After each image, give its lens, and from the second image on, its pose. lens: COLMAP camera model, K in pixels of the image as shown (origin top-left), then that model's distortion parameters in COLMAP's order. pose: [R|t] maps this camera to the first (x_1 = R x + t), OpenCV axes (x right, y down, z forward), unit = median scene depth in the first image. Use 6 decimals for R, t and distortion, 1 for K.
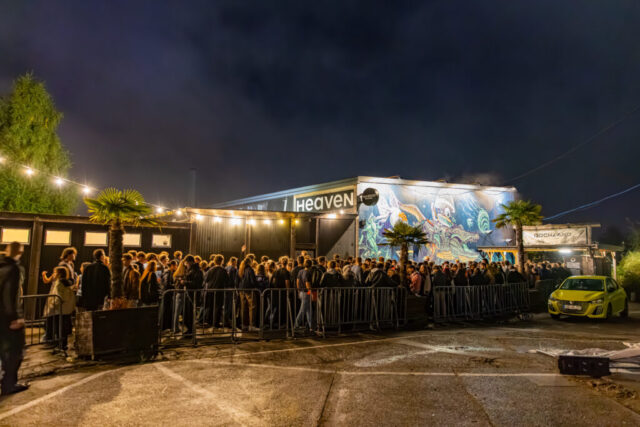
lens RADIAL K [[422.1, 0, 318.9], [0, 422.1, 213.0], [0, 0, 1]] dist [0.012270, 0.001029]
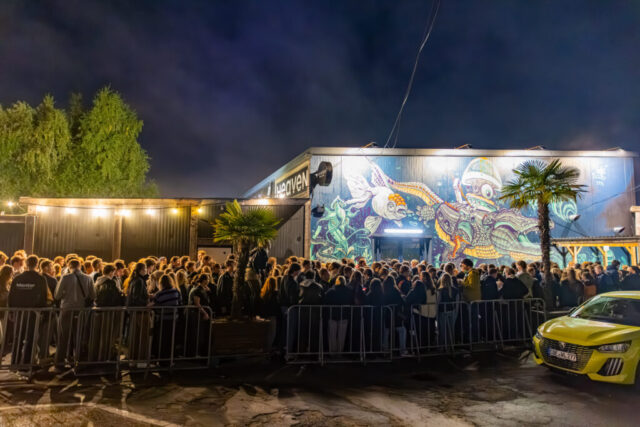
lens RADIAL K [[422.1, 0, 319.2], [0, 422.1, 213.8], [0, 0, 1]] dist [0.012270, 0.001029]
pose [[0.933273, -0.036585, -0.357300, 0.358978], [0.040685, 0.999164, 0.003961, 0.026906], [0.356856, -0.018233, 0.933981, 0.294597]]
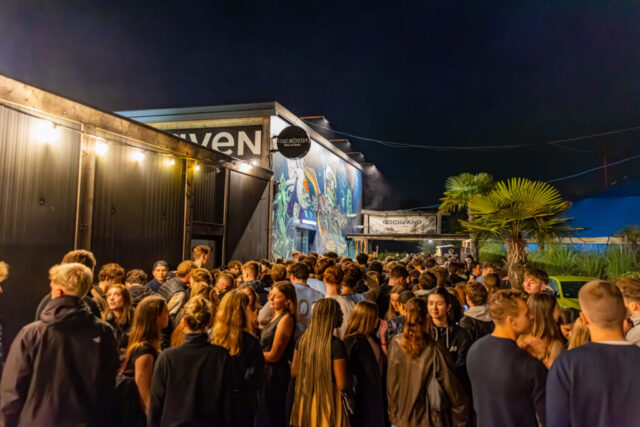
lens RADIAL K [[422.1, 0, 321.9], [0, 422.1, 211.8], [0, 0, 1]] dist [0.012270, 0.001029]
pose [[0.820266, 0.049567, 0.569830, -0.152159], [-0.070034, 0.997446, 0.014050, 0.040029], [-0.567678, -0.051432, 0.821643, 0.500036]]
